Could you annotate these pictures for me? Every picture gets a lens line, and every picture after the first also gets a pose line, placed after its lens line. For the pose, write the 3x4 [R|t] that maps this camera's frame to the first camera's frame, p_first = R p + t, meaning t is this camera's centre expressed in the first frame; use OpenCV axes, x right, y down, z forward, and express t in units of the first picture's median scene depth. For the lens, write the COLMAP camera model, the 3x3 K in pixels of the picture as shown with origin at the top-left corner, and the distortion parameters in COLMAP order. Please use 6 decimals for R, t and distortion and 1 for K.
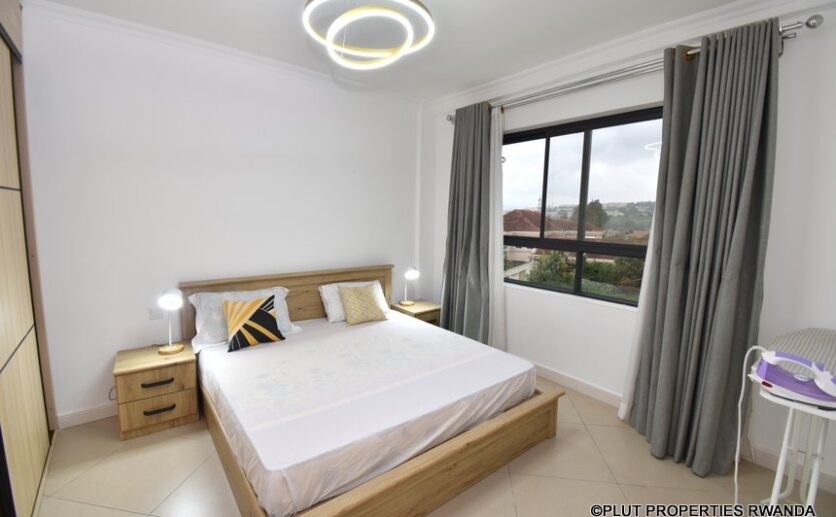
lens RADIAL K [[365.4, 0, 418.0], [0, 365.4, 258.5], [0, 0, 1]] dist [0.018927, -0.024959]
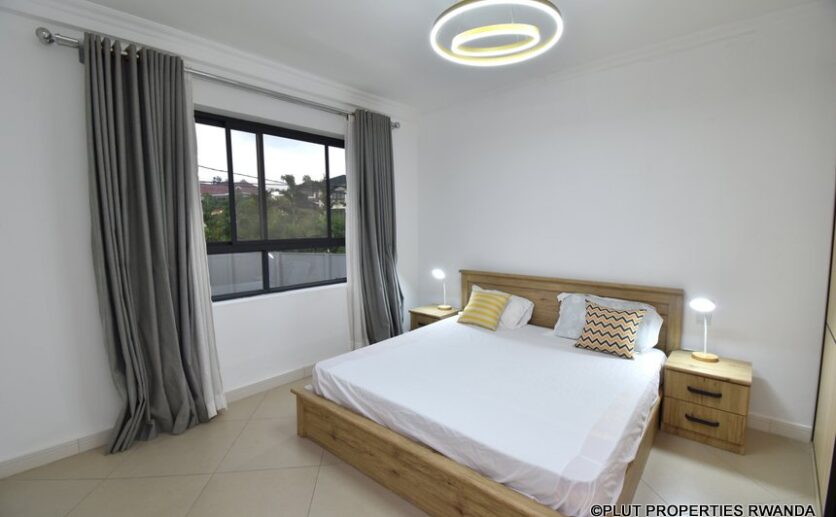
lens RADIAL K [[365.4, 0, 418.0], [0, 365.4, 258.5], [0, 0, 1]] dist [0.018927, -0.024959]
pose [[-0.164834, -0.118419, 0.979187, -0.665362], [0.120729, 0.982879, 0.139189, -0.093362], [-0.978905, 0.141160, -0.147716, 0.763303]]
